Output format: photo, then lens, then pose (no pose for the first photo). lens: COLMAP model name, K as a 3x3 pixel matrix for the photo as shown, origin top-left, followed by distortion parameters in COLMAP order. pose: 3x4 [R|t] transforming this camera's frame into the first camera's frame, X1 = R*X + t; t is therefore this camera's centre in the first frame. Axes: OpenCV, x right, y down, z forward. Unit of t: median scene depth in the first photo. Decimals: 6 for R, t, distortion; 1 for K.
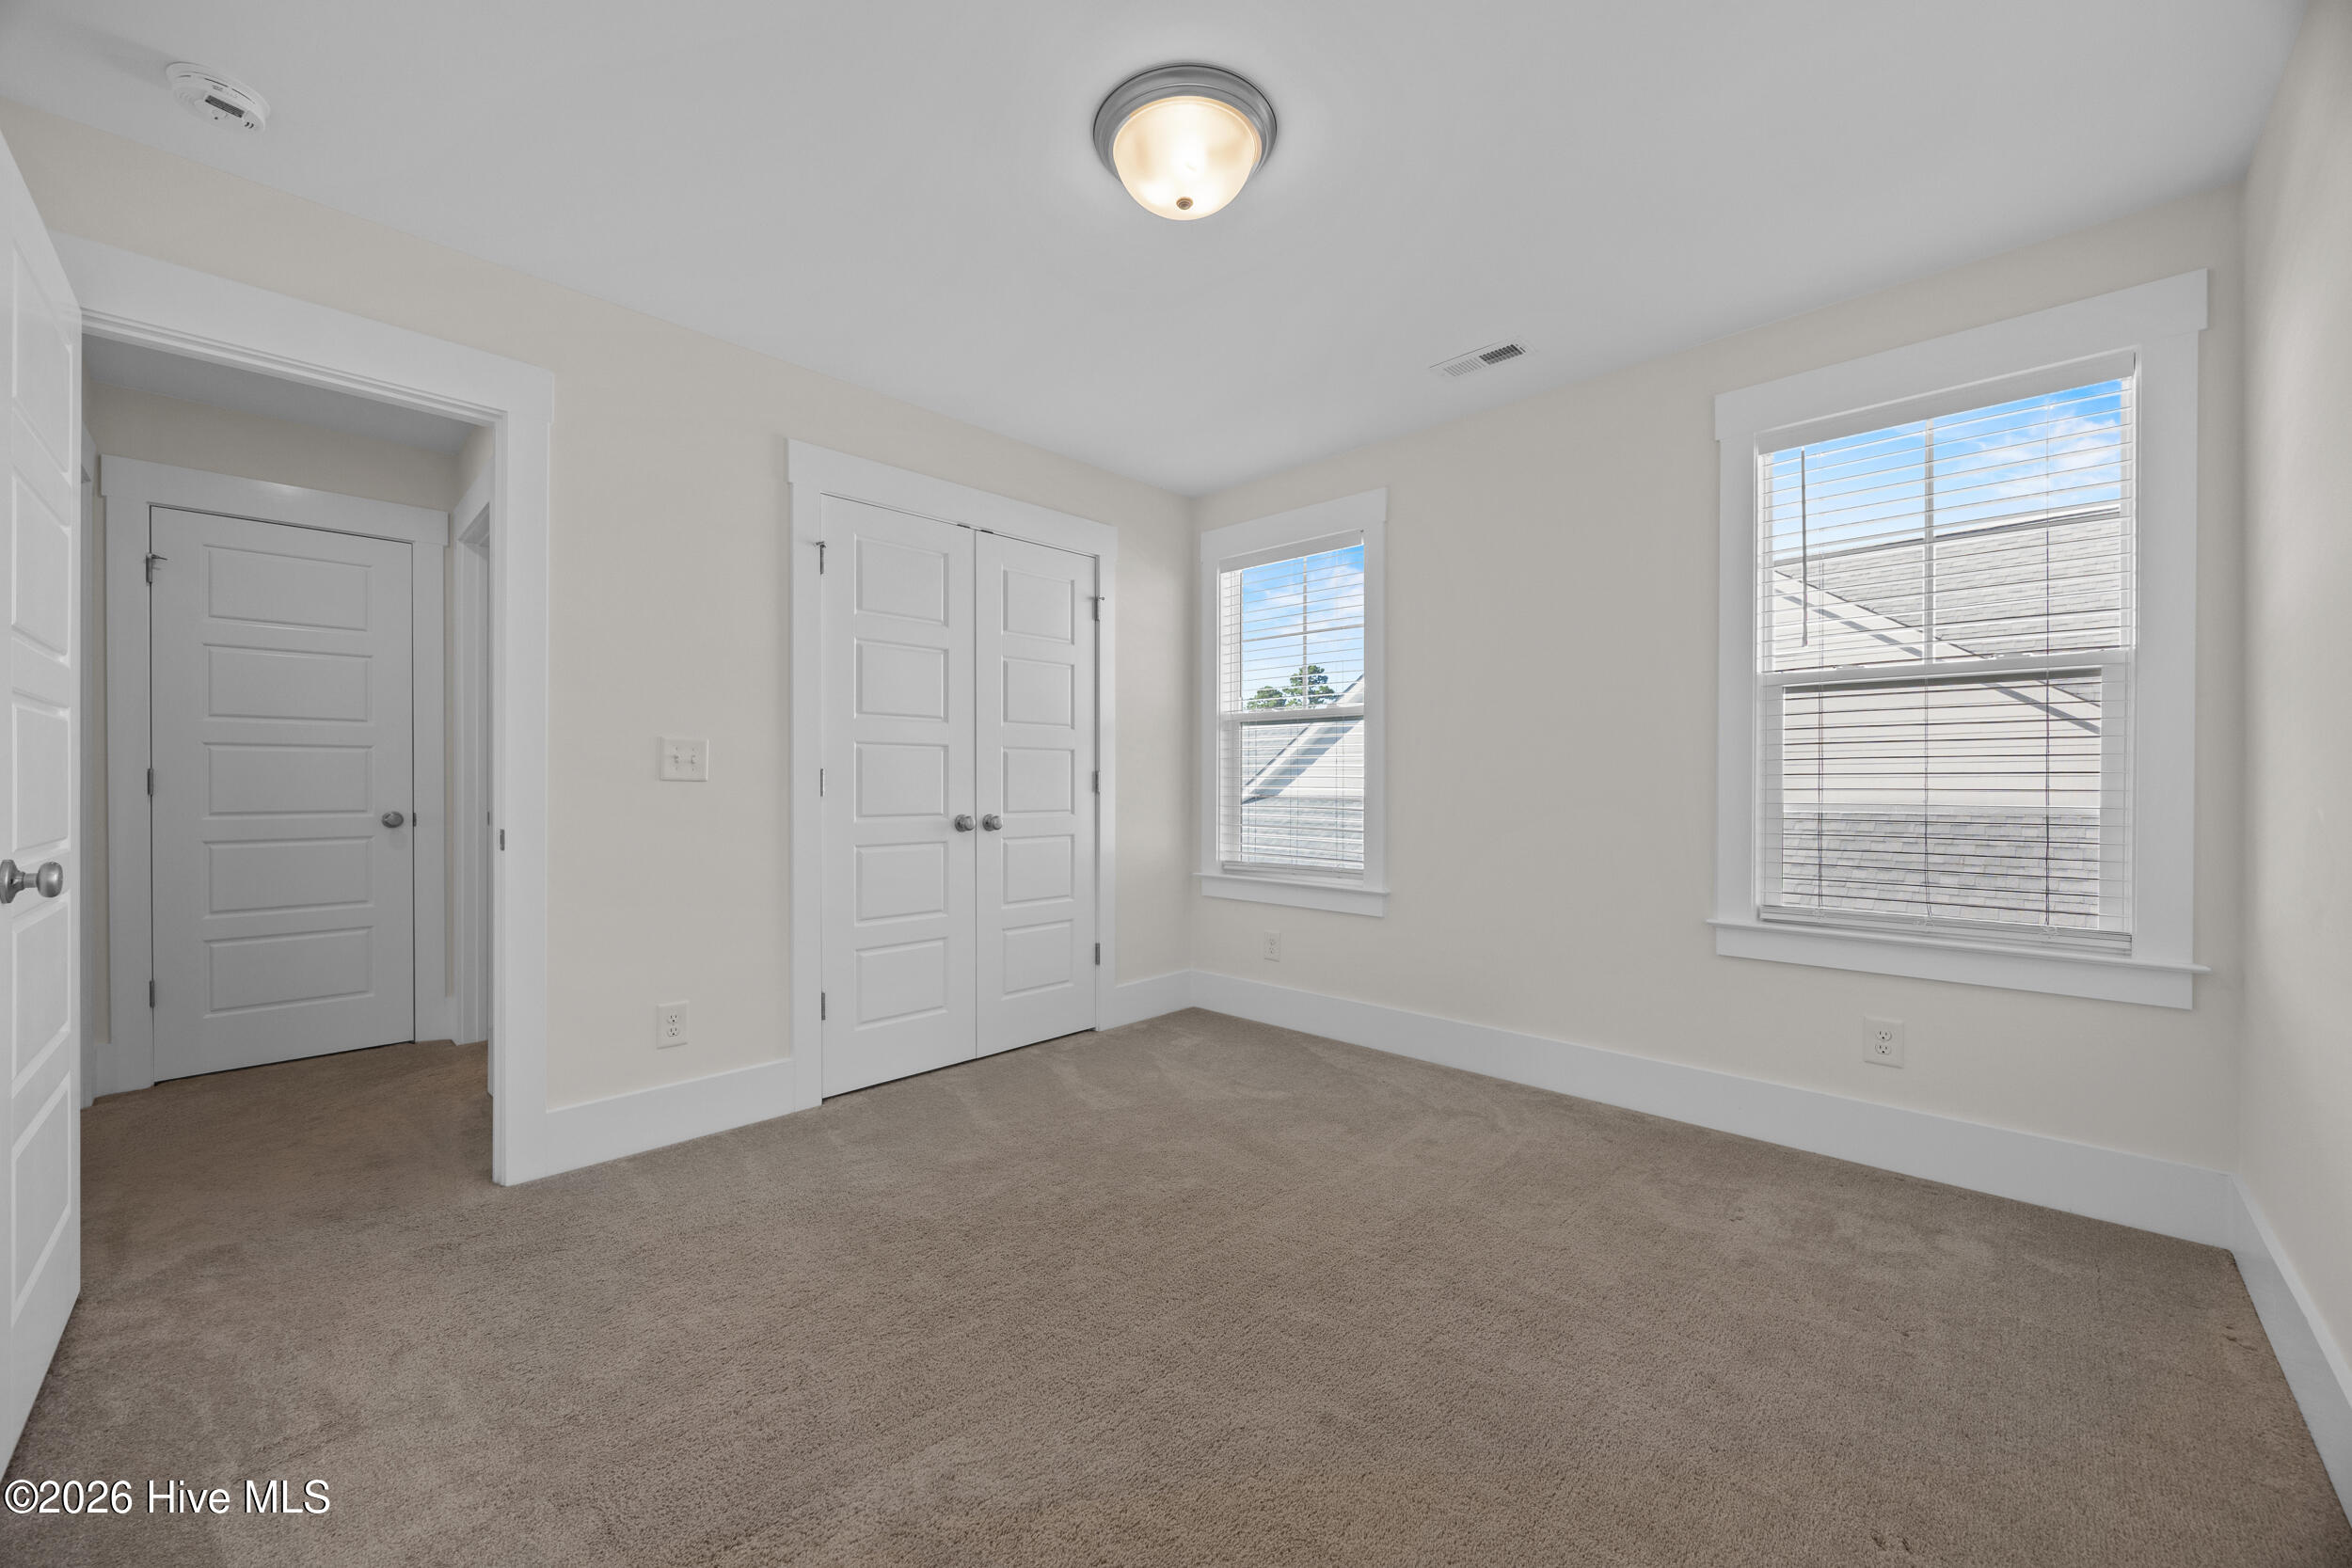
lens RADIAL K [[887.2, 0, 1152.8], [0, 887.2, 782.3], [0, 0, 1]] dist [-0.005976, 0.000535]
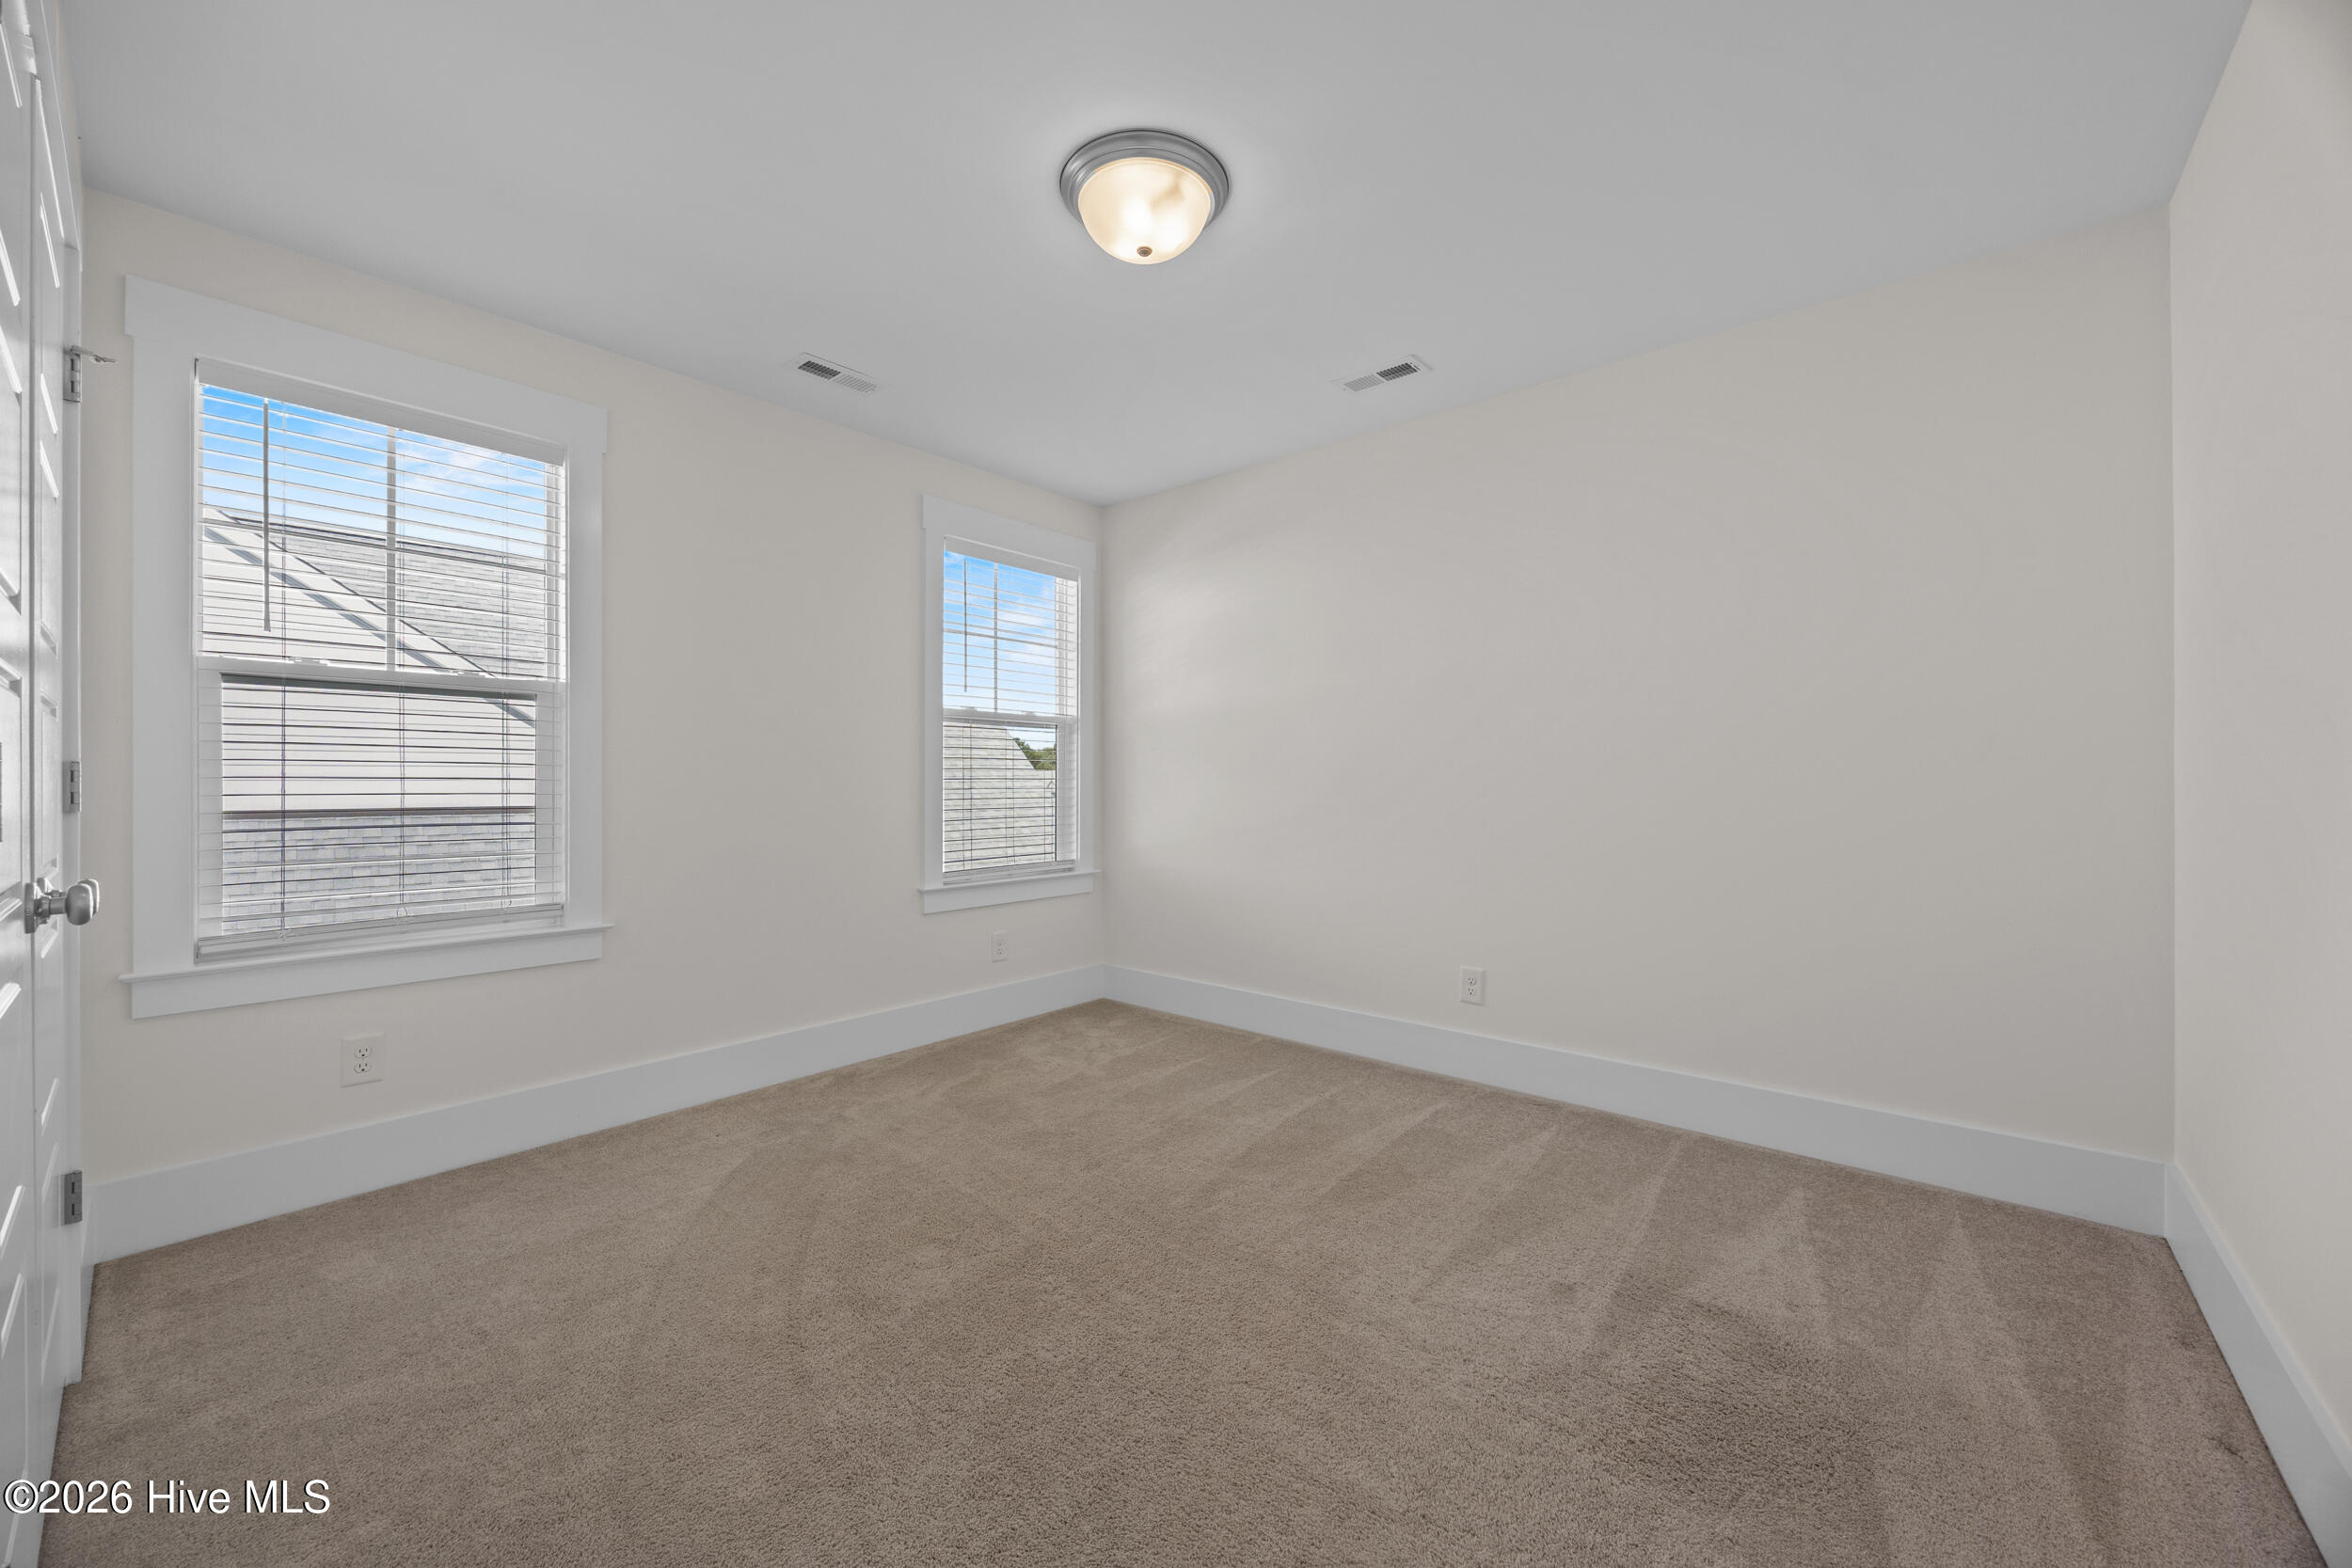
lens RADIAL K [[887.2, 0, 1164.7], [0, 887.2, 781.2], [0, 0, 1]] dist [-0.005976, 0.000535]
pose [[-0.061151, 0.002671, 0.998125, -0.533143], [0.004580, 0.999987, -0.002396, -0.000184], [-0.998118, 0.004425, -0.061163, 0.532389]]
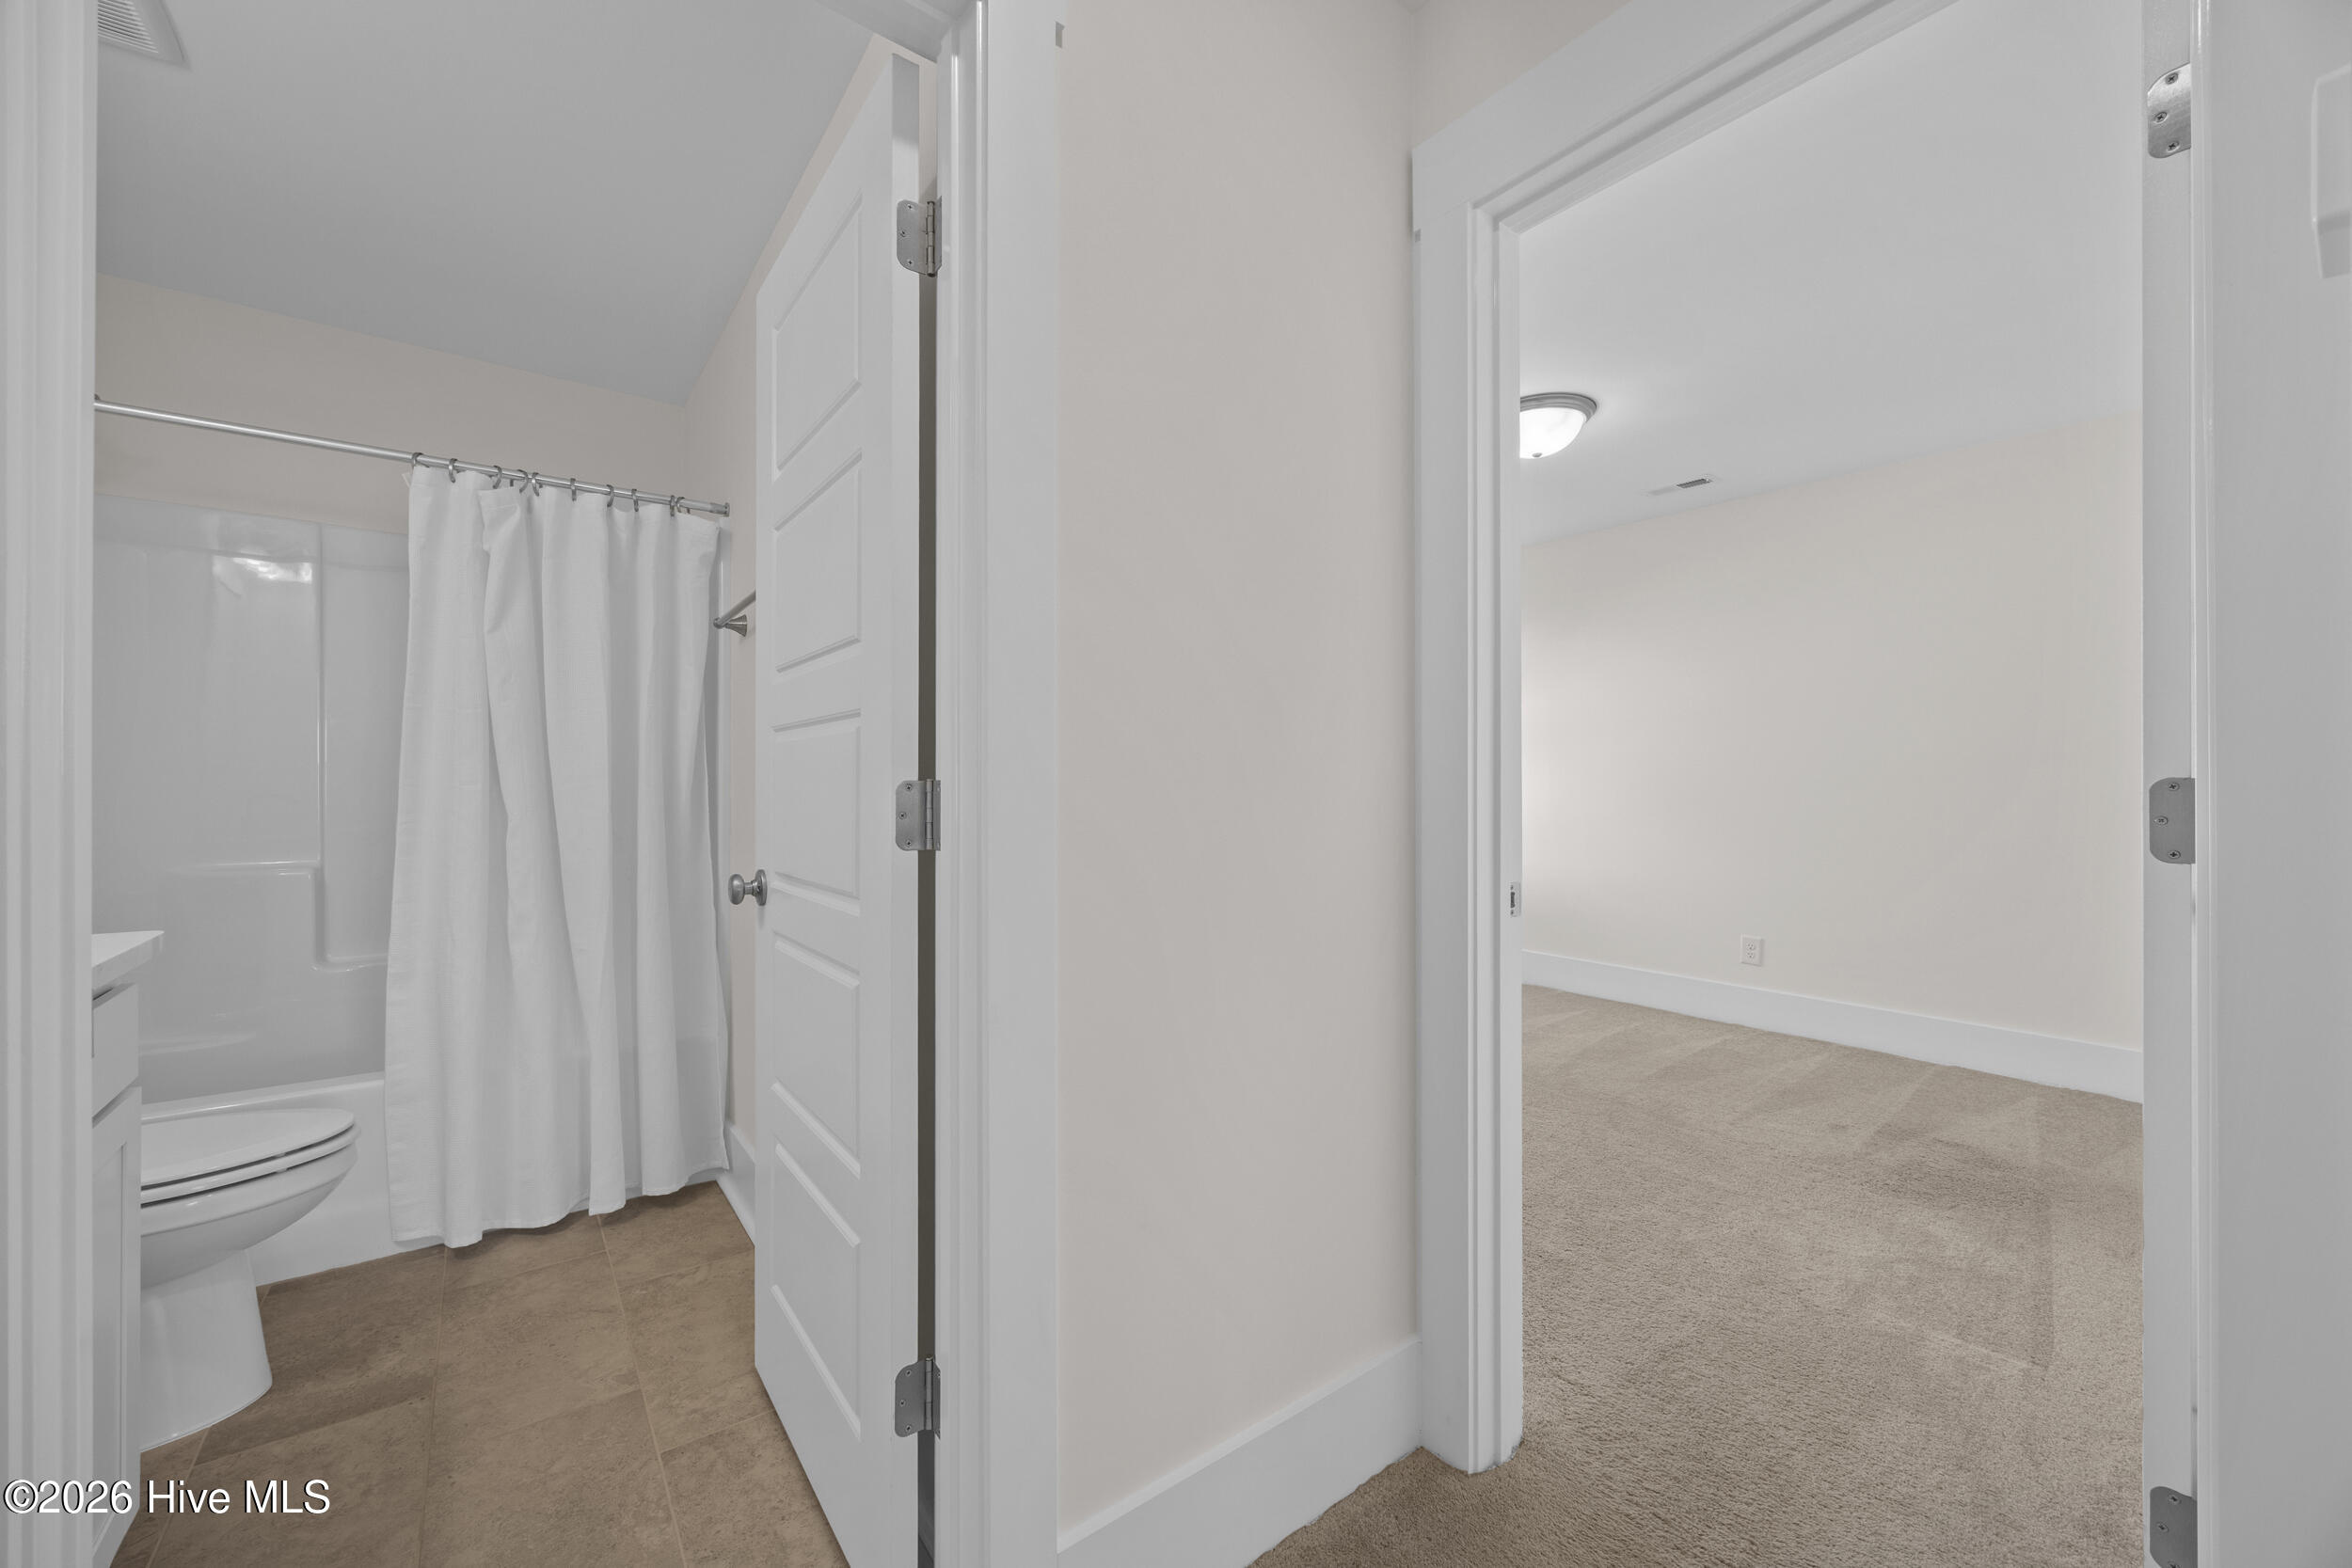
lens RADIAL K [[887.2, 0, 1159.5], [0, 887.2, 787.3], [0, 0, 1]] dist [-0.005976, 0.000535]
pose [[0.154968, -0.002287, 0.987917, -0.891615], [0.003091, 0.999994, 0.001831, -0.010511], [-0.987915, 0.002770, 0.154974, 0.738547]]
